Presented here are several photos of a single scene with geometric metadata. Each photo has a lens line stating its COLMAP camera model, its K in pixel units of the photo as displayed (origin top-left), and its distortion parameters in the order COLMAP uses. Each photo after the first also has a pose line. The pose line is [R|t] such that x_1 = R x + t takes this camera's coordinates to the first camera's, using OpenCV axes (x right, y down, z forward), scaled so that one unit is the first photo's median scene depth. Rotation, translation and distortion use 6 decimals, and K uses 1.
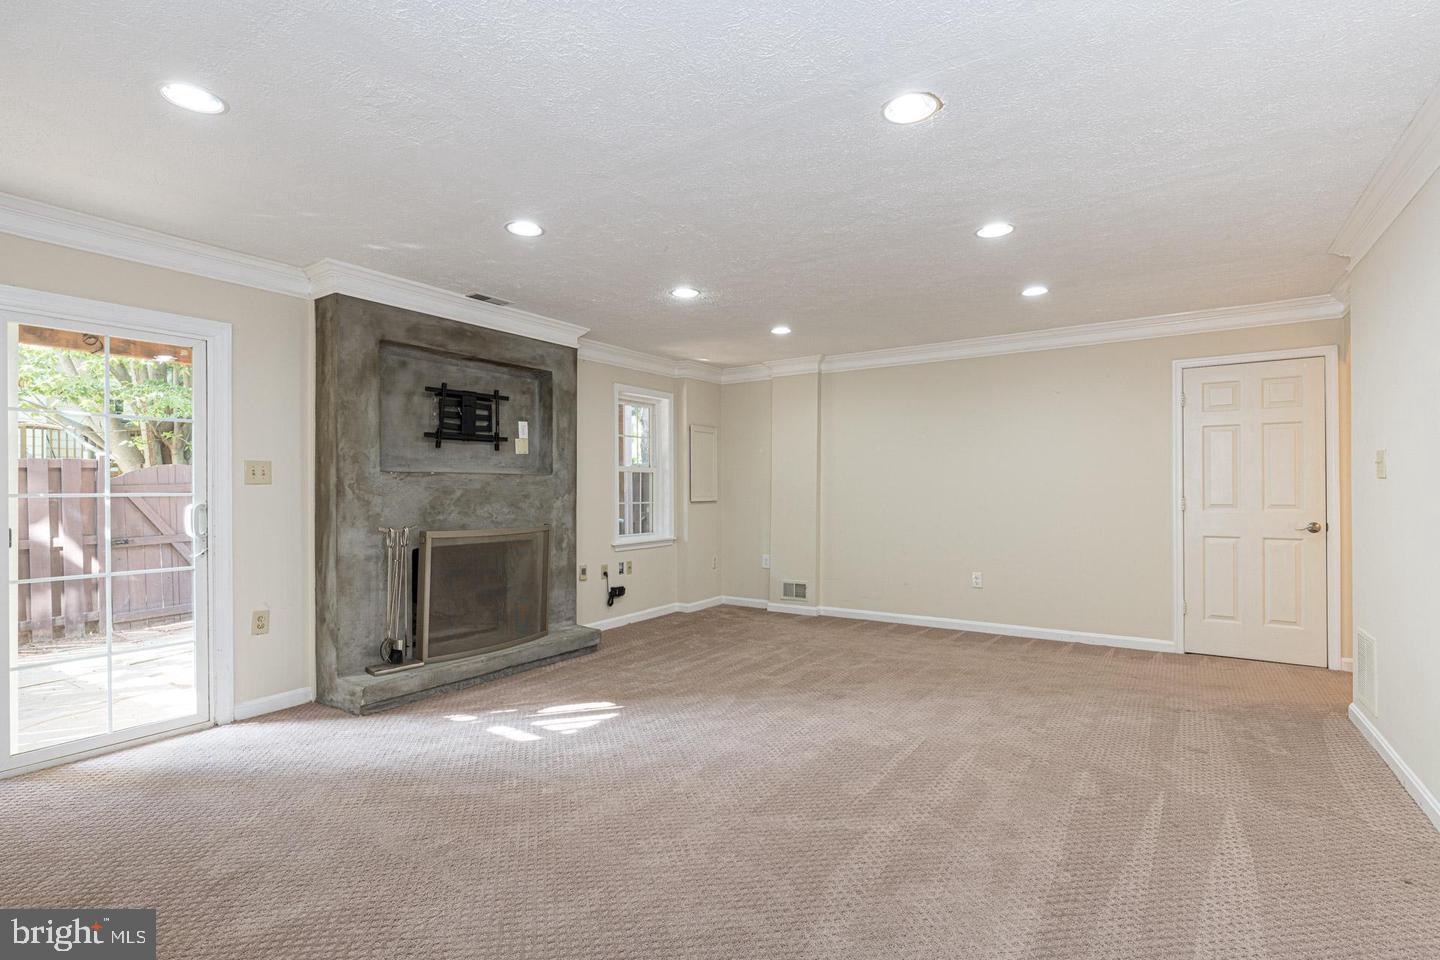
lens RADIAL K [[668.6, 0, 714.9], [0, 668.6, 487.0], [0, 0, 1]] dist [-0.005061, 0.000198]
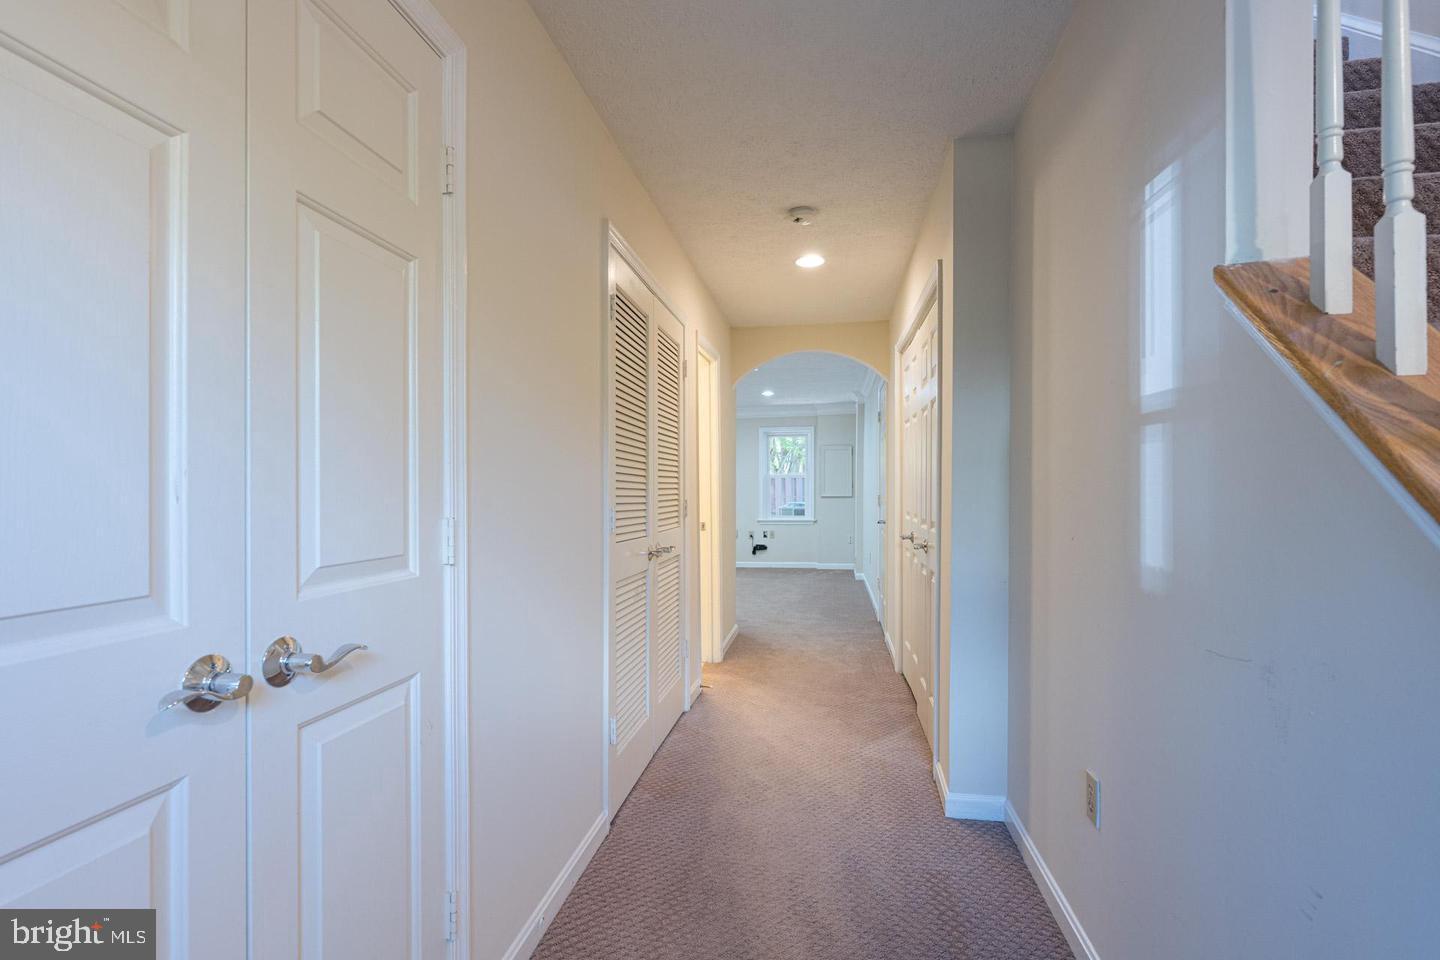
lens RADIAL K [[668.6, 0, 719.0], [0, 668.6, 482.6], [0, 0, 1]] dist [-0.005061, 0.000198]
pose [[0.427531, -0.004466, -0.903990, 1.812478], [0.007390, 0.999972, -0.001445, -0.013336], [0.903971, -0.006063, 0.427551, 0.211867]]
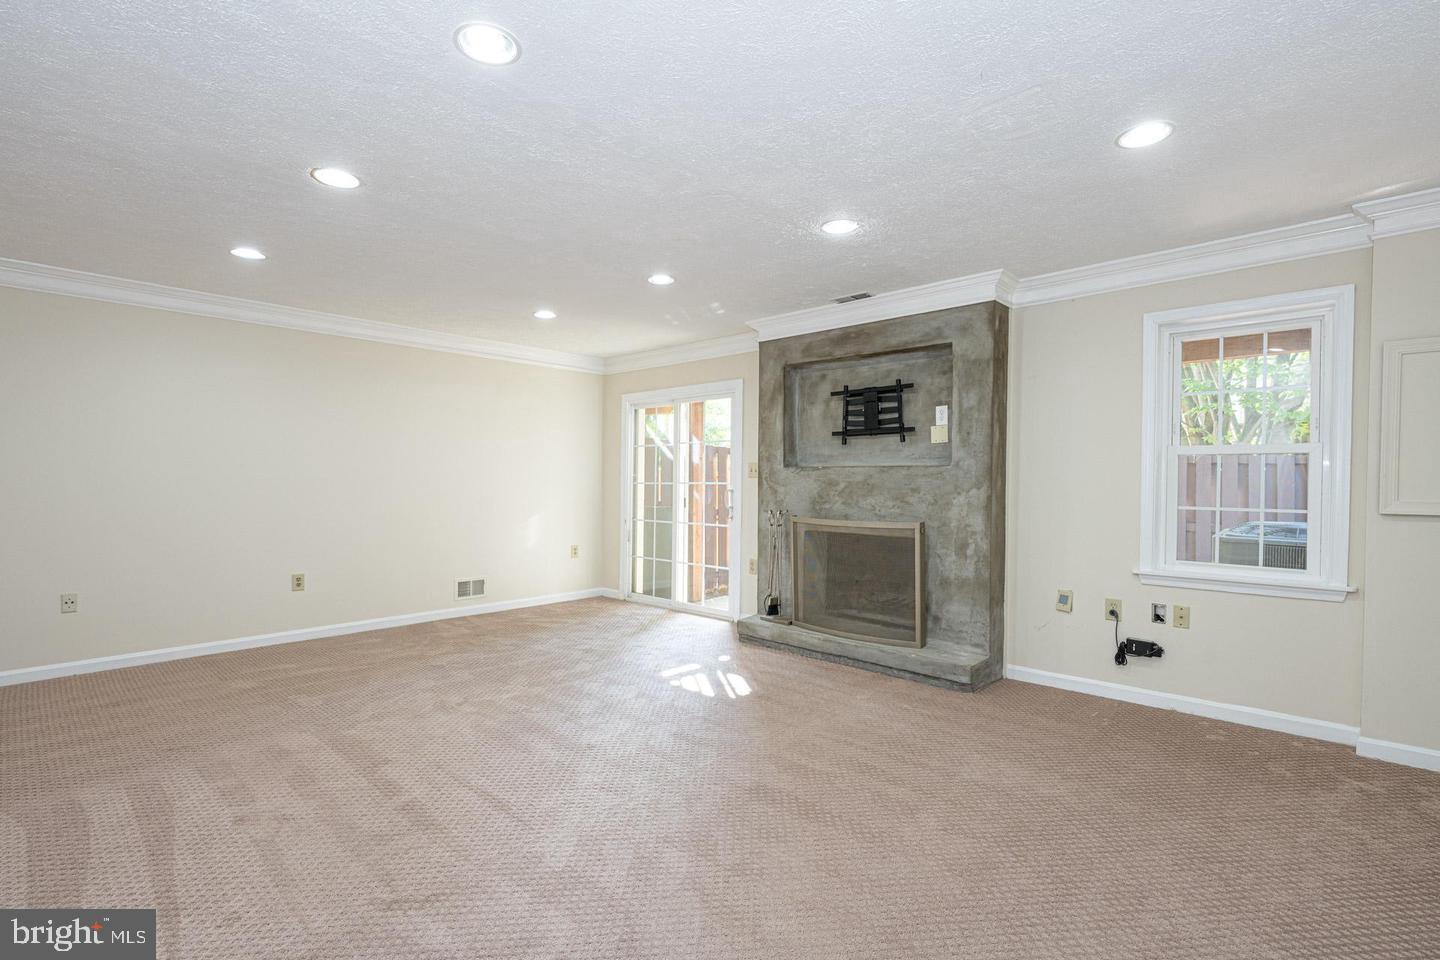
lens RADIAL K [[668.6, 0, 695.7], [0, 668.6, 489.2], [0, 0, 1]] dist [-0.005061, 0.000198]
pose [[-0.163708, 0.013625, -0.986415, 0.704516], [-0.004061, 0.999887, 0.014485, 0.000897], [0.986501, 0.006377, -0.163634, 0.906955]]
